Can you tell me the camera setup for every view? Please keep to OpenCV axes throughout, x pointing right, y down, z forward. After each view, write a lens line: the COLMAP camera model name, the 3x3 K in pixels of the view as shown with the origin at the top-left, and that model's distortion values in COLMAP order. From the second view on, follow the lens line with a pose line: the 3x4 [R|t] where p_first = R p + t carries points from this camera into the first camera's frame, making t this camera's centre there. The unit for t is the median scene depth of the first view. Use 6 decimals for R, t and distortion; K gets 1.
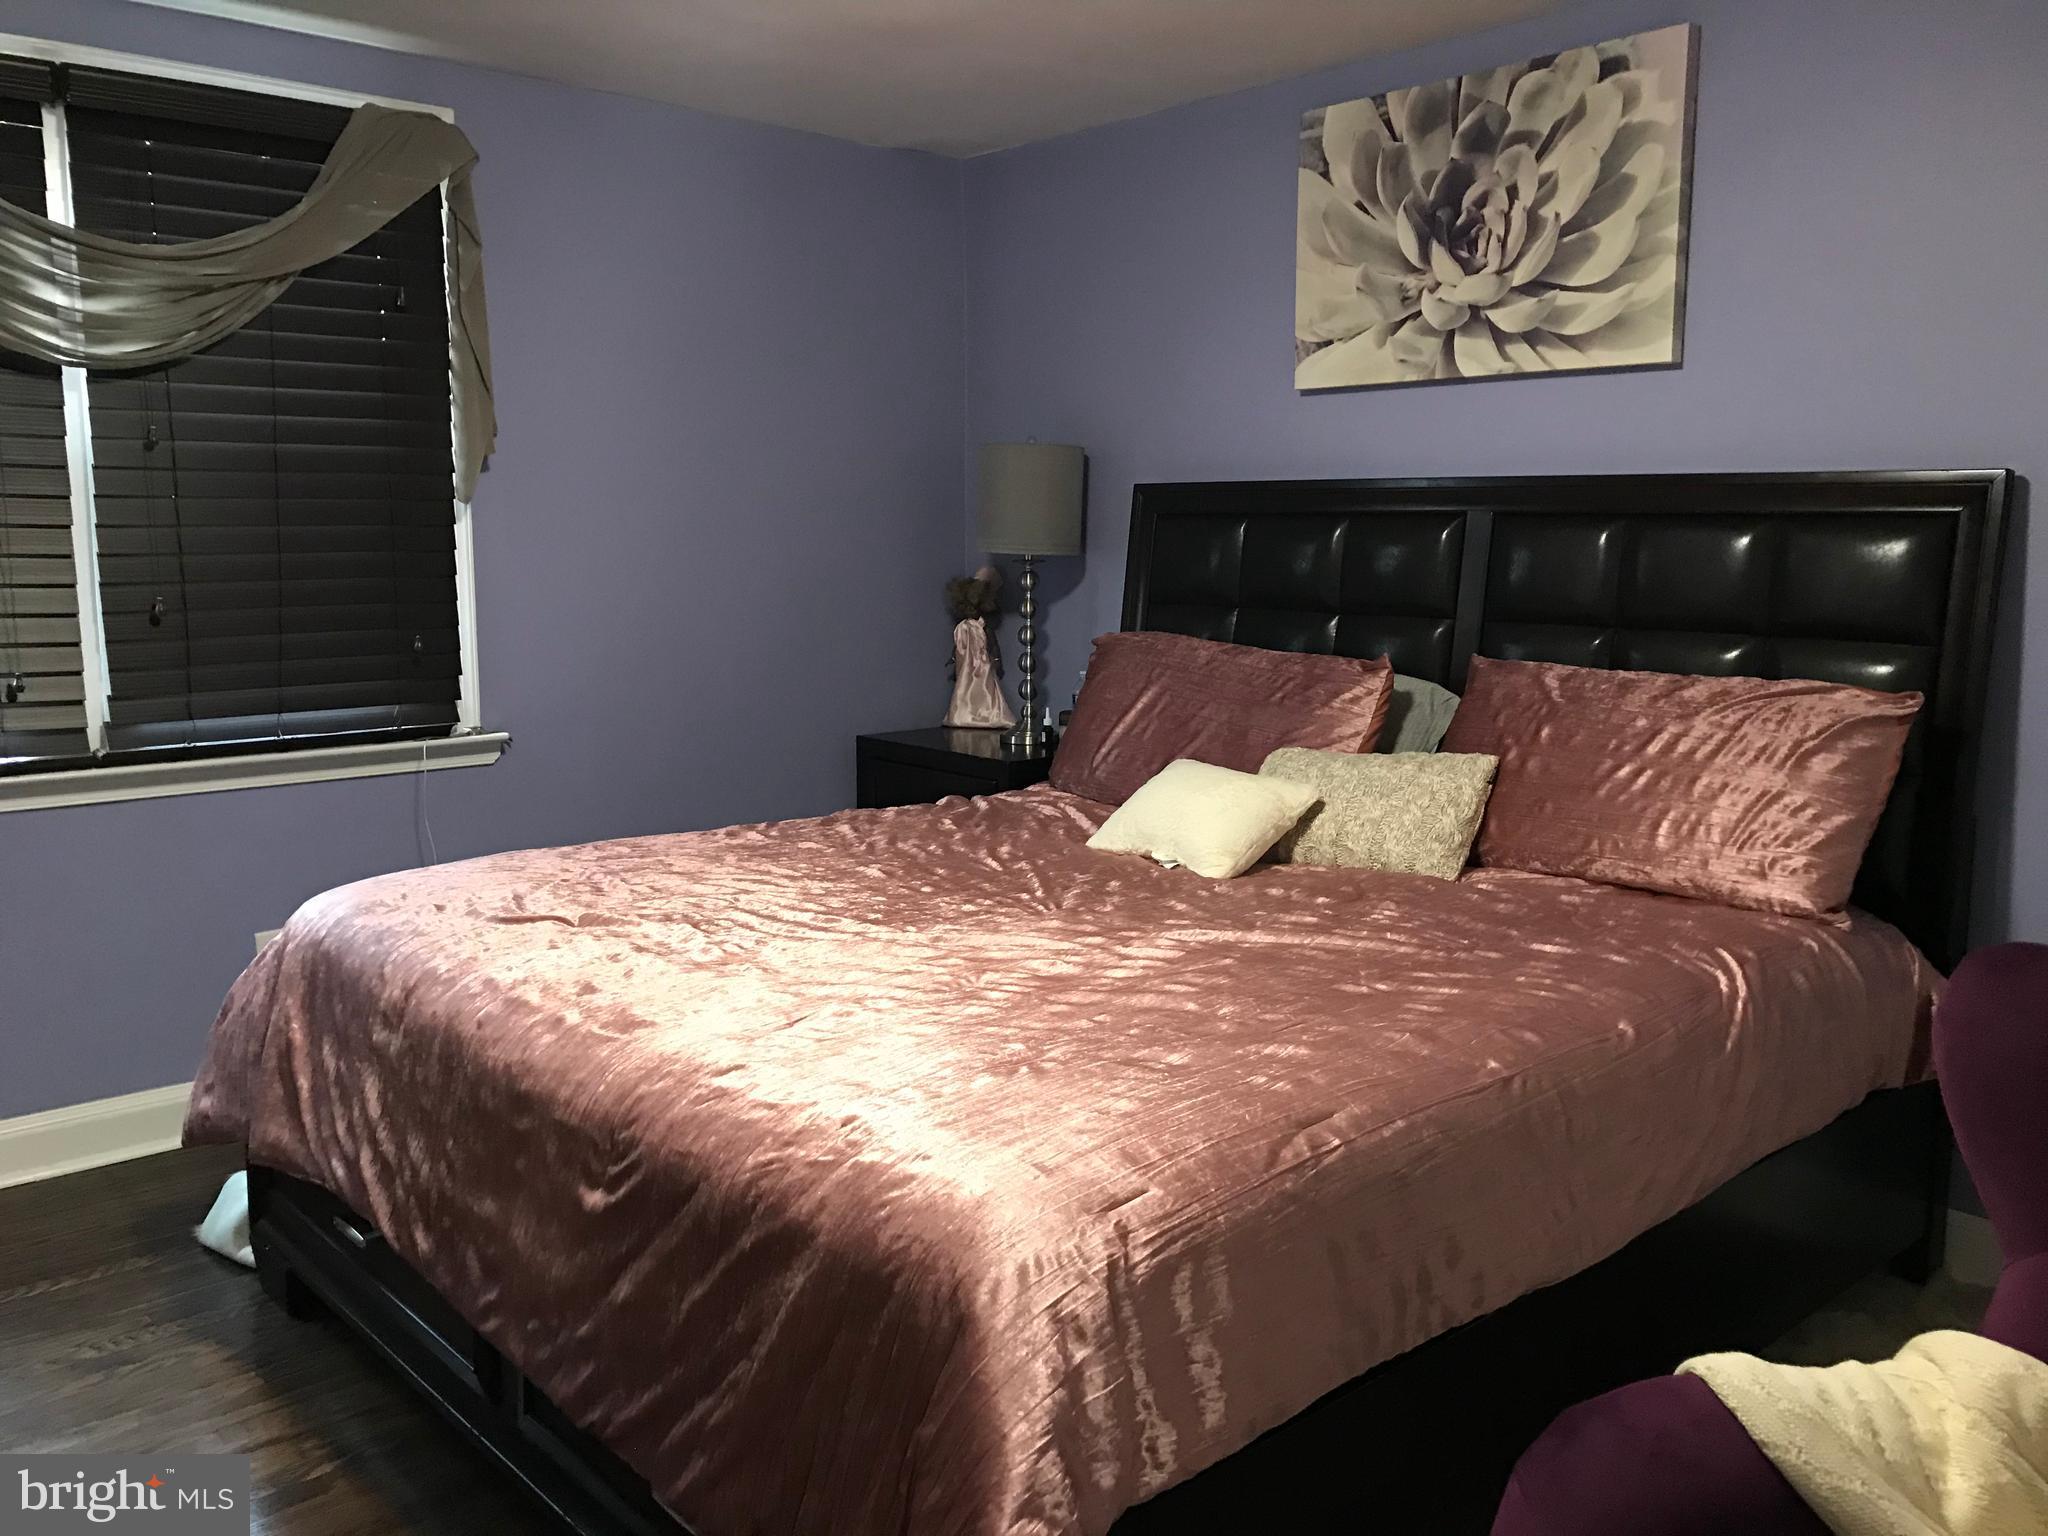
lens RADIAL K [[1707.4, 0, 1035.8], [0, 1707.4, 738.3], [0, 0, 1]] dist [0.010990, 0.035490]
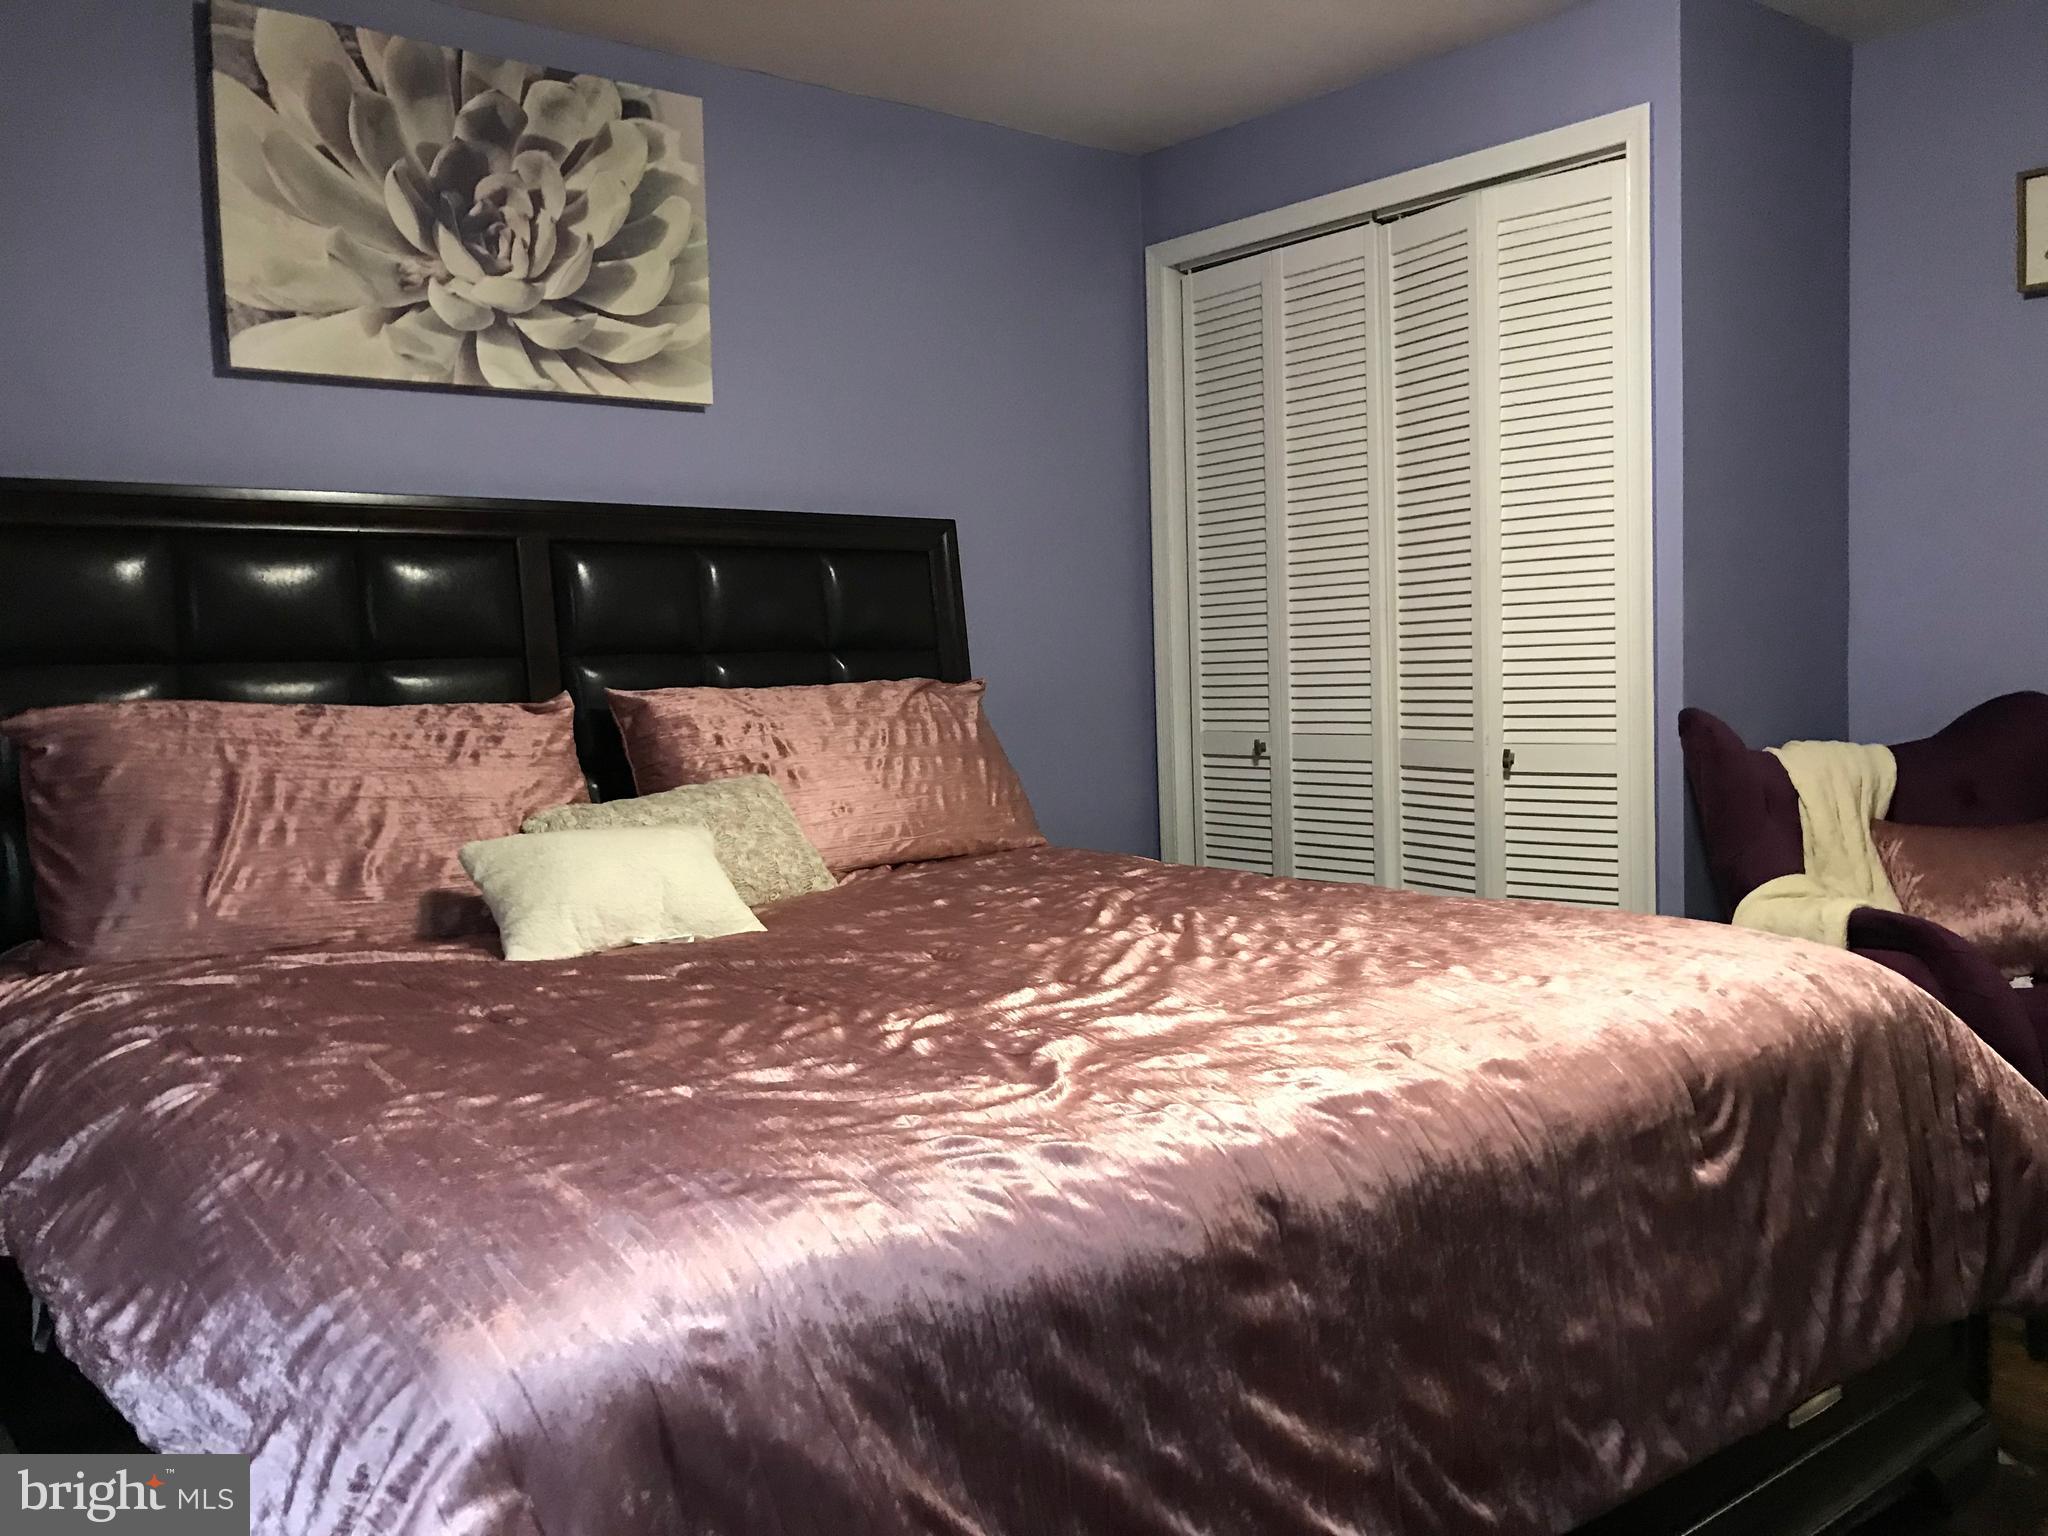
lens RADIAL K [[1707.4, 0, 1035.8], [0, 1707.4, 738.3], [0, 0, 1]] dist [0.010990, 0.035490]
pose [[0.043900, -0.055113, 0.997515, -0.649468], [0.157482, 0.986376, 0.047566, -0.029690], [-0.986546, 0.155003, 0.051981, 0.718771]]
